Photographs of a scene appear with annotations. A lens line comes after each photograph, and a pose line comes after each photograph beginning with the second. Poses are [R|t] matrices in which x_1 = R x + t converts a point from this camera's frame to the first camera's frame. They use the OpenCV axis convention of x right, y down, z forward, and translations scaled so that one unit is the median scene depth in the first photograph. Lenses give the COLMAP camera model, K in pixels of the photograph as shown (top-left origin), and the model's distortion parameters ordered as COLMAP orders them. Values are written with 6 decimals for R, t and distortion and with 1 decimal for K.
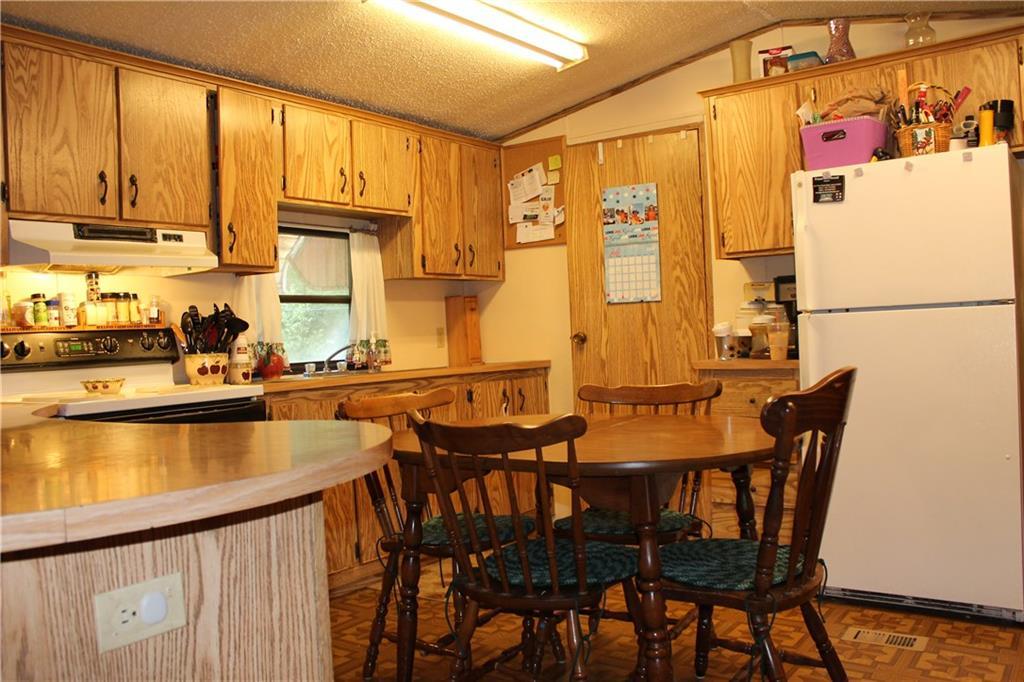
lens RADIAL K [[851.7, 0, 508.8], [0, 851.7, 341.5], [0, 0, 1]] dist [-0.082540, 0.032694]
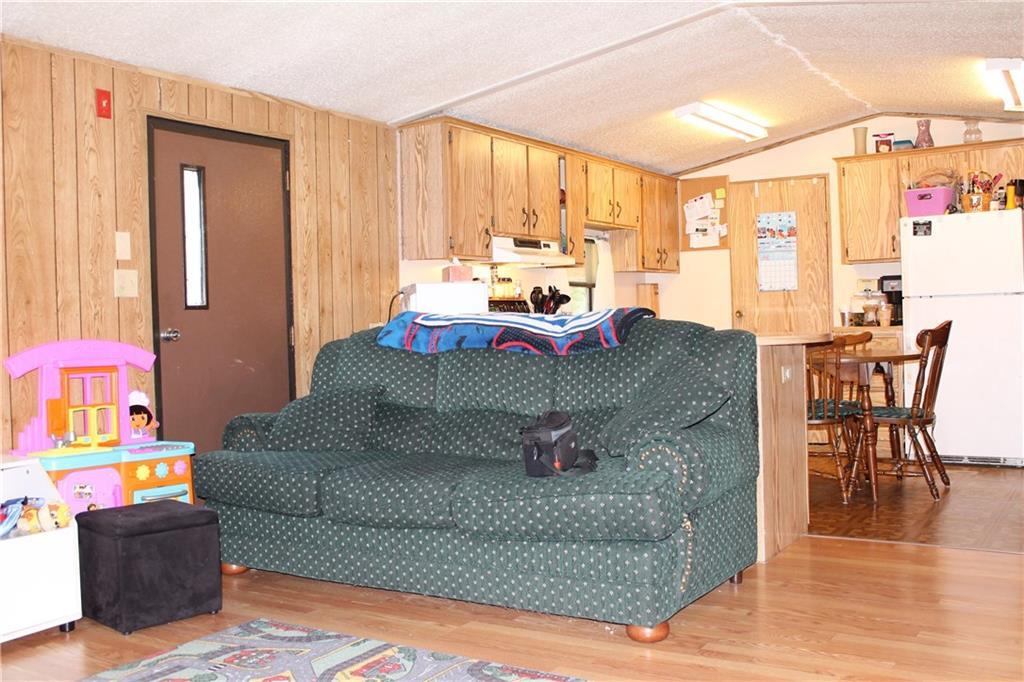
lens RADIAL K [[1070.4, 0, 514.3], [0, 1070.4, 337.8], [0, 0, 1]] dist [-0.012463, 0.000000]
pose [[0.995236, 0.015117, 0.096313, -0.517994], [-0.014872, 0.999884, -0.003257, 0.052848], [-0.096351, 0.001809, 0.995346, -0.871813]]
